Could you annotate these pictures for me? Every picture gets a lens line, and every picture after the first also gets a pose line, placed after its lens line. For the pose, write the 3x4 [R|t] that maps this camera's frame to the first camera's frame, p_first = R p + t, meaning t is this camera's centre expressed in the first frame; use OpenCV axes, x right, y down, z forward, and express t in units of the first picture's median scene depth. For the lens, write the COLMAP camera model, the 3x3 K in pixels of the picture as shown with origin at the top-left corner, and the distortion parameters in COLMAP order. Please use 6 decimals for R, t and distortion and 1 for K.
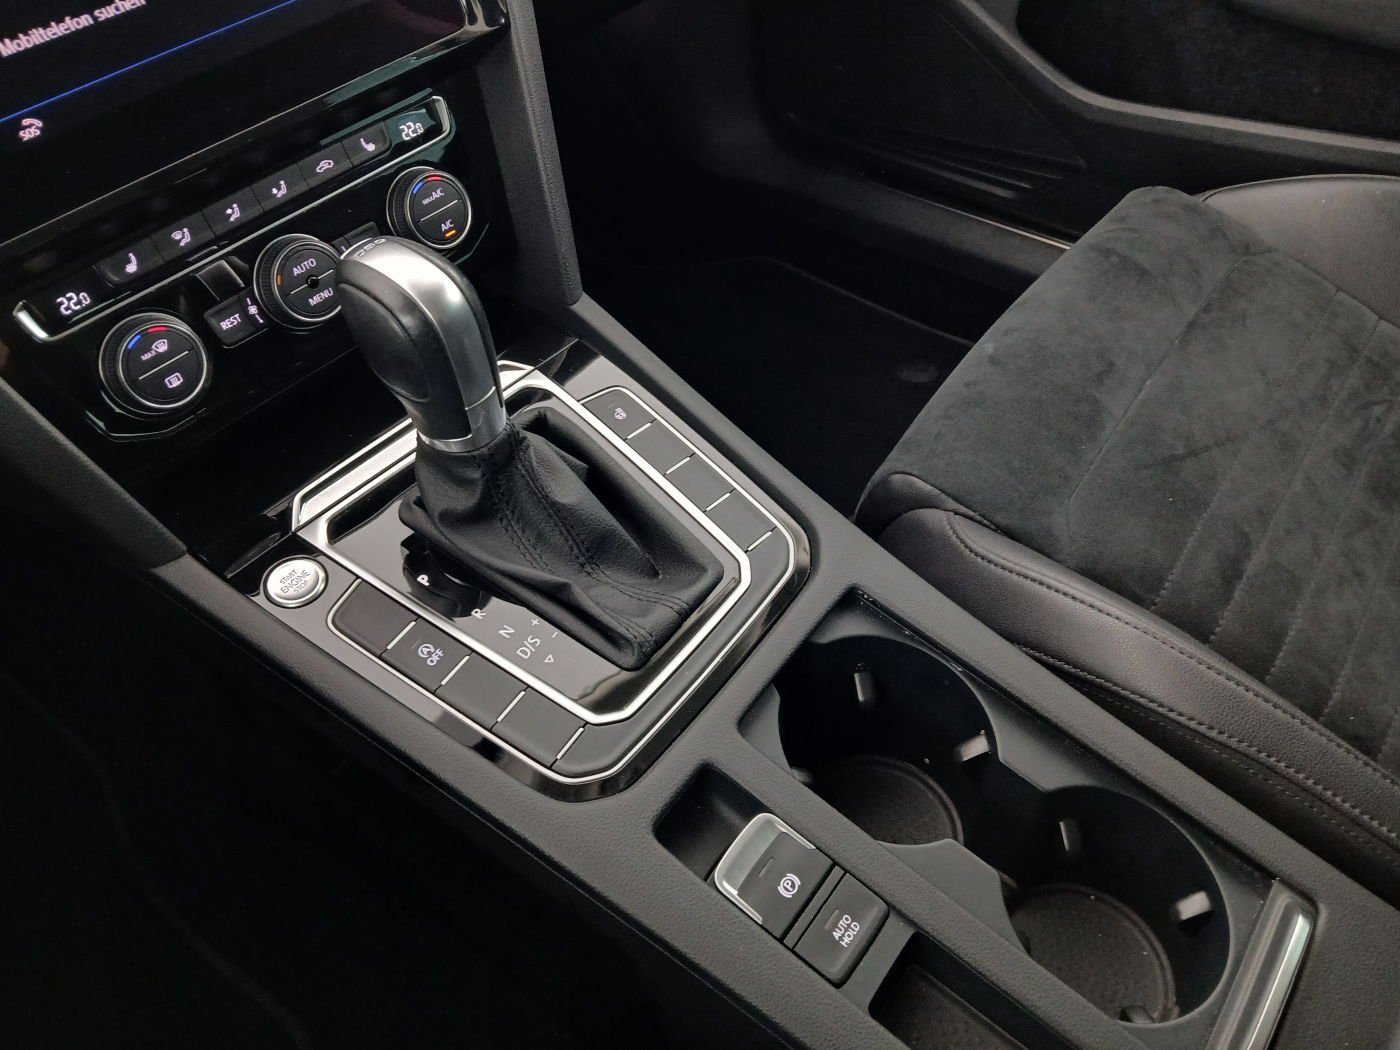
lens RADIAL K [[1061.1, 0, 701.7], [0, 1061.1, 496.9], [0, 0, 1]] dist [0.007834, -0.086523]
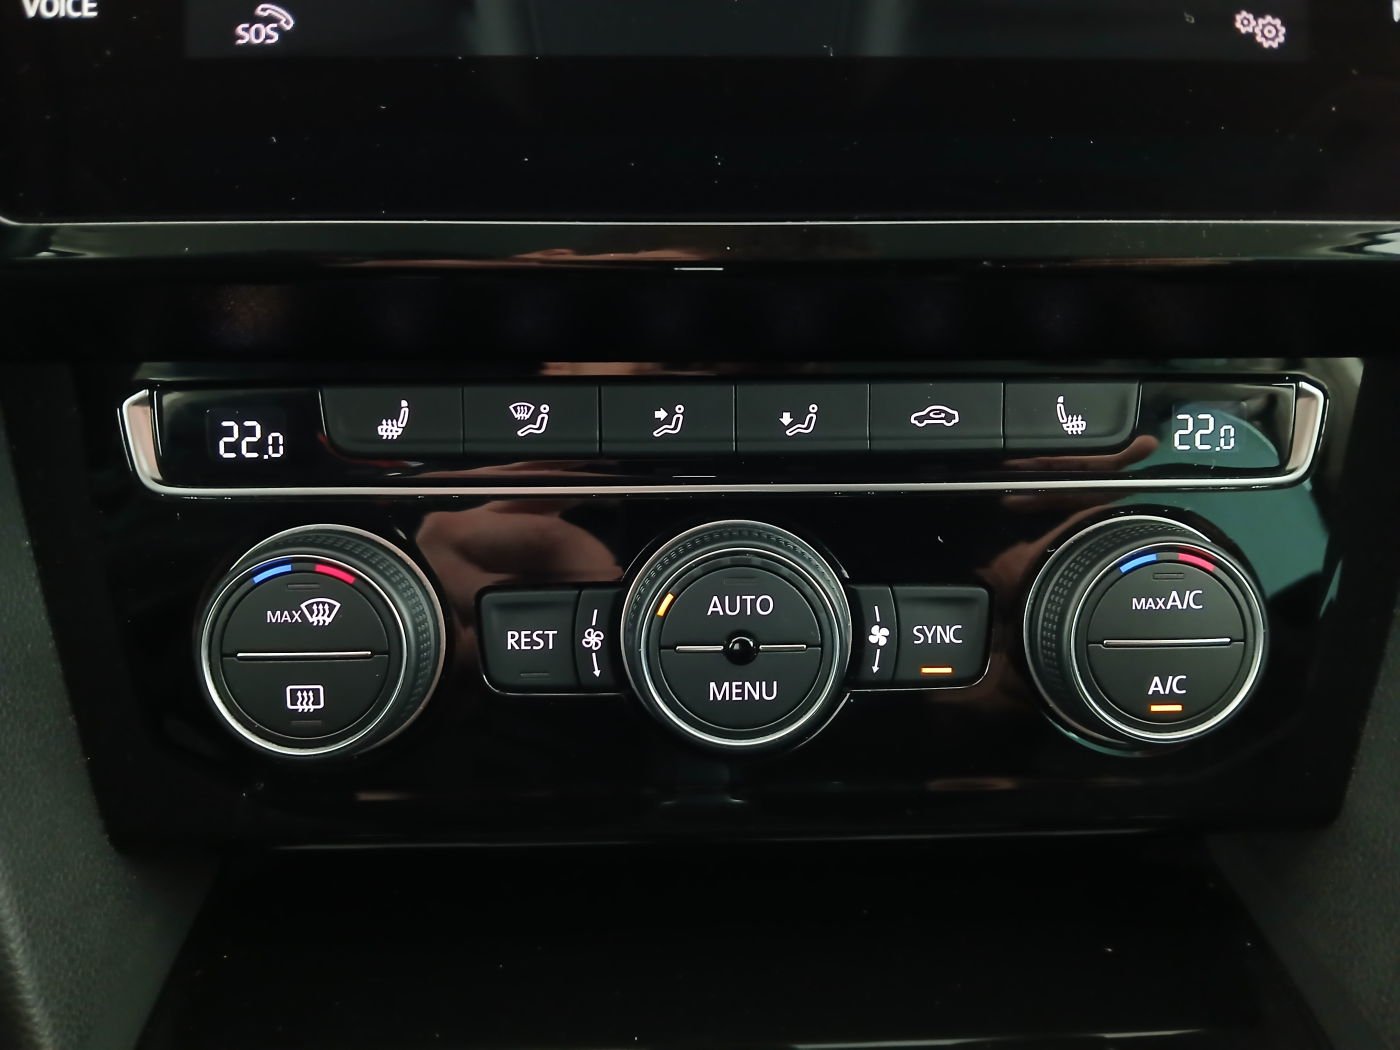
lens RADIAL K [[1061.1, 0, 701.7], [0, 1061.1, 496.9], [0, 0, 1]] dist [0.007834, -0.086523]
pose [[0.660420, 0.352916, -0.662793, -0.146527], [-0.555314, 0.823687, -0.114739, -0.203927], [0.505441, 0.443834, 0.739959, 0.710946]]
